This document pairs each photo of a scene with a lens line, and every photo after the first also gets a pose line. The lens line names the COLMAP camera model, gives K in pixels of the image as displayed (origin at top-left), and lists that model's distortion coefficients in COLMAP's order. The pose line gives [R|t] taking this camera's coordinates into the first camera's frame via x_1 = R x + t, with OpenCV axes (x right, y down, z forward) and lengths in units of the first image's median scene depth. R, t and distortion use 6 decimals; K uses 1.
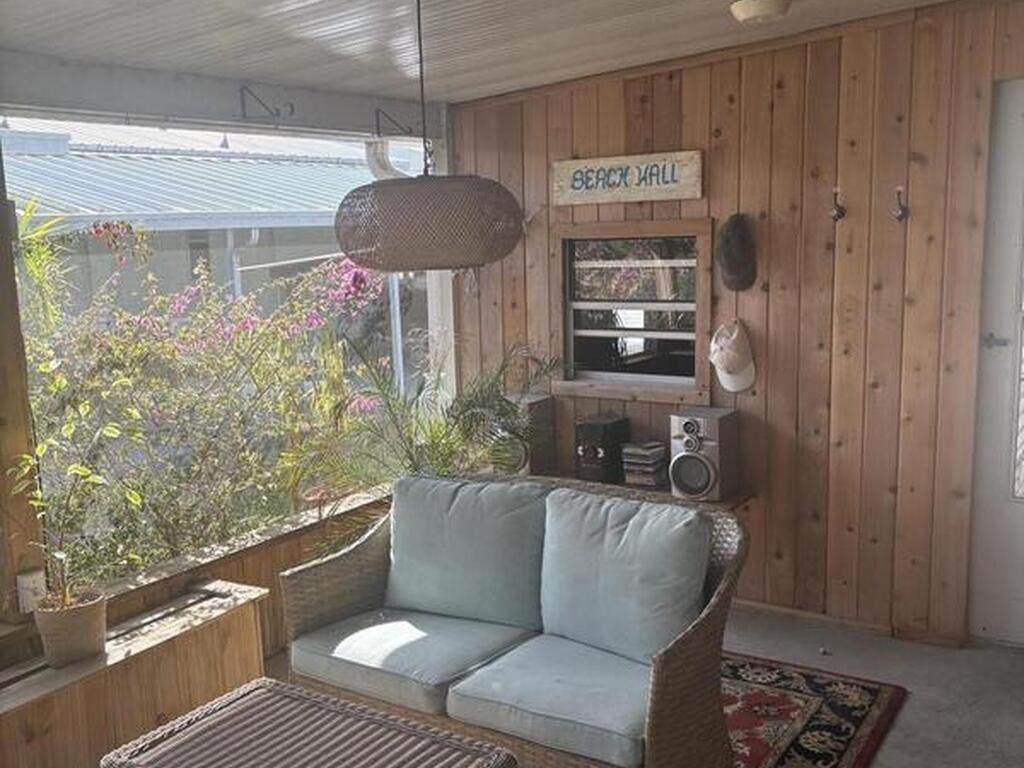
lens RADIAL K [[1017.4, 0, 508.5], [0, 1017.4, 394.4], [0, 0, 1]] dist [0.053991, 0.000000]
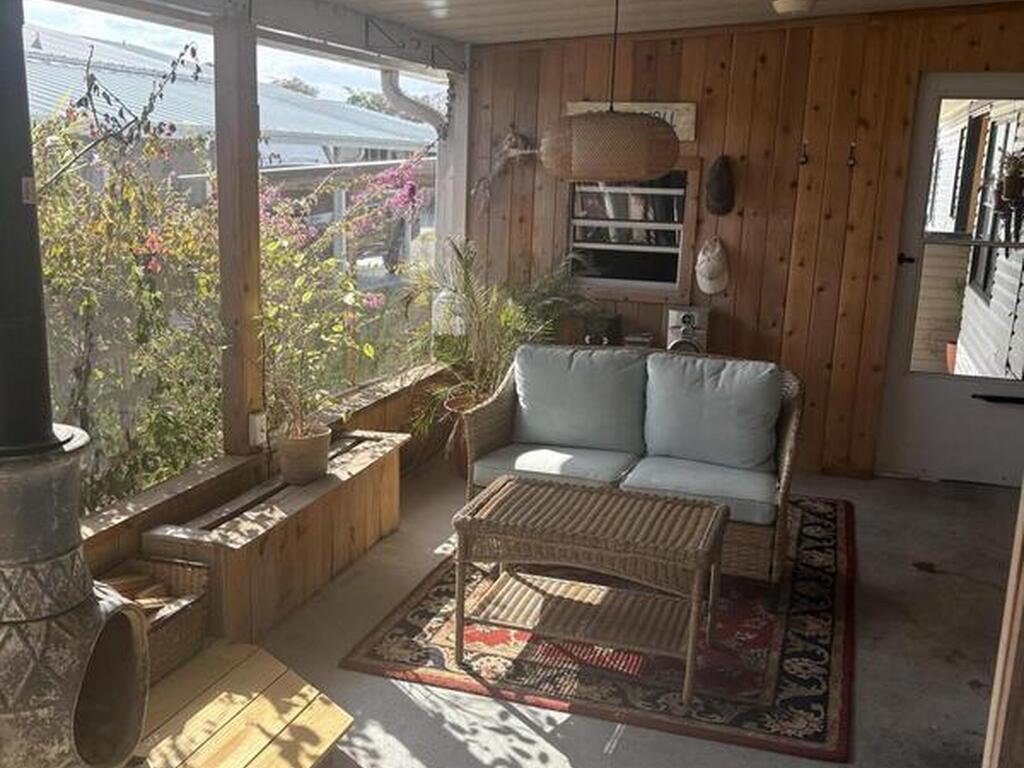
lens RADIAL K [[1017.4, 0, 519.1], [0, 1017.4, 377.9], [0, 0, 1]] dist [0.053991, 0.000000]
pose [[0.965751, 0.007782, 0.259352, -0.366771], [-0.020294, 0.998754, 0.045599, 0.052340], [-0.258674, -0.049300, 0.964706, -0.202157]]
